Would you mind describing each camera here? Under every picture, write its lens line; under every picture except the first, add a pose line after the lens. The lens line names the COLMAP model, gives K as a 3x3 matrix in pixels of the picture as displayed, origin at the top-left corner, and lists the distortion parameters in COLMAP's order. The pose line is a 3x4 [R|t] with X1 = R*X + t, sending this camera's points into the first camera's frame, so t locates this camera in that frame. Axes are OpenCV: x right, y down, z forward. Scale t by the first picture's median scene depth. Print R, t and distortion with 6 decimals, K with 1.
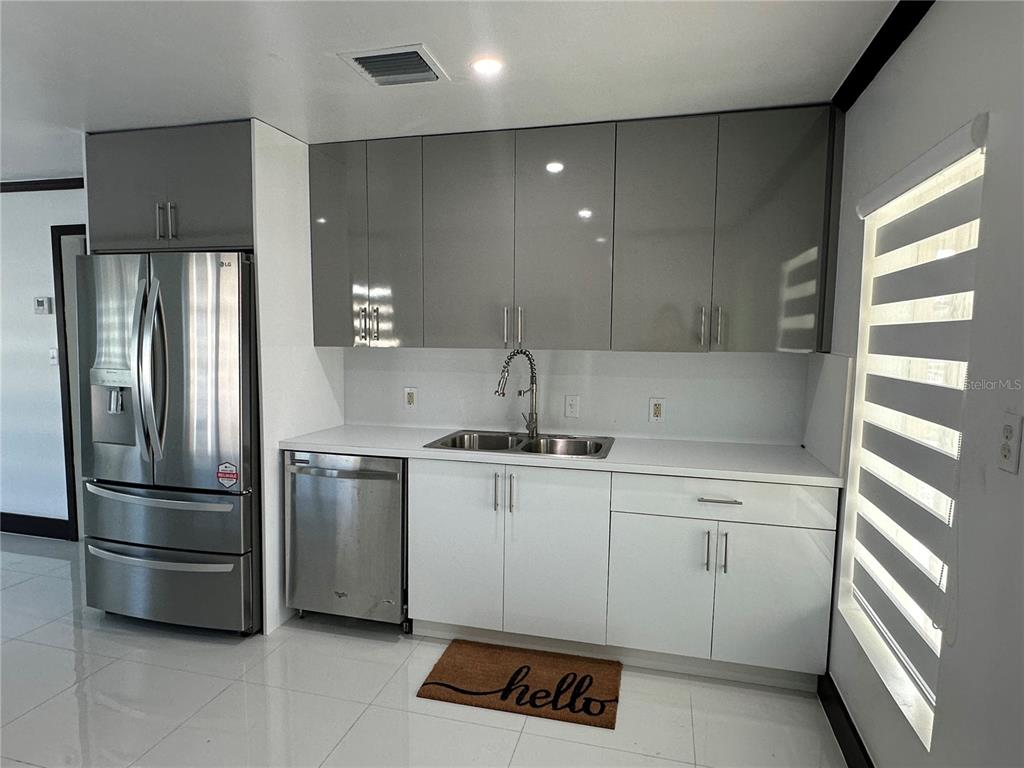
lens RADIAL K [[609.8, 0, 505.4], [0, 609.8, 388.1], [0, 0, 1]] dist [-0.006371, 0.001979]
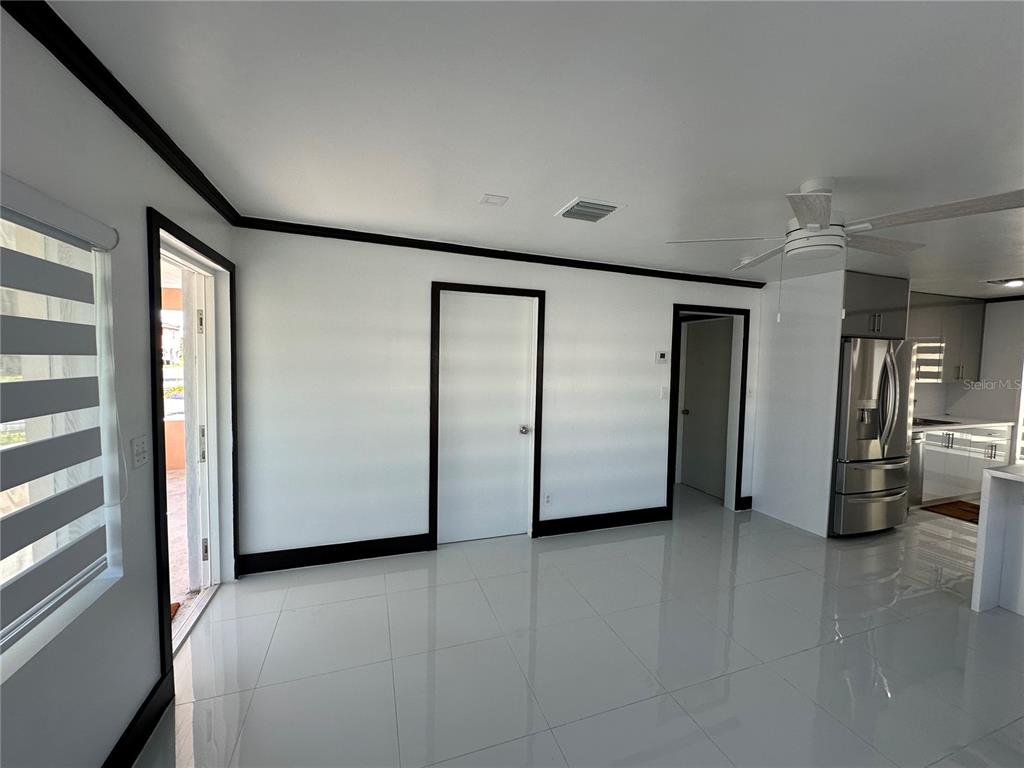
lens RADIAL K [[407.9, 0, 511.3], [0, 407.9, 384.1], [0, 0, 1]] dist [-0.004517, 0.001238]
pose [[0.827879, -0.030367, 0.560084, -2.353711], [0.043574, 0.998998, -0.010244, -0.118485], [-0.559211, 0.032886, 0.828373, 0.598914]]
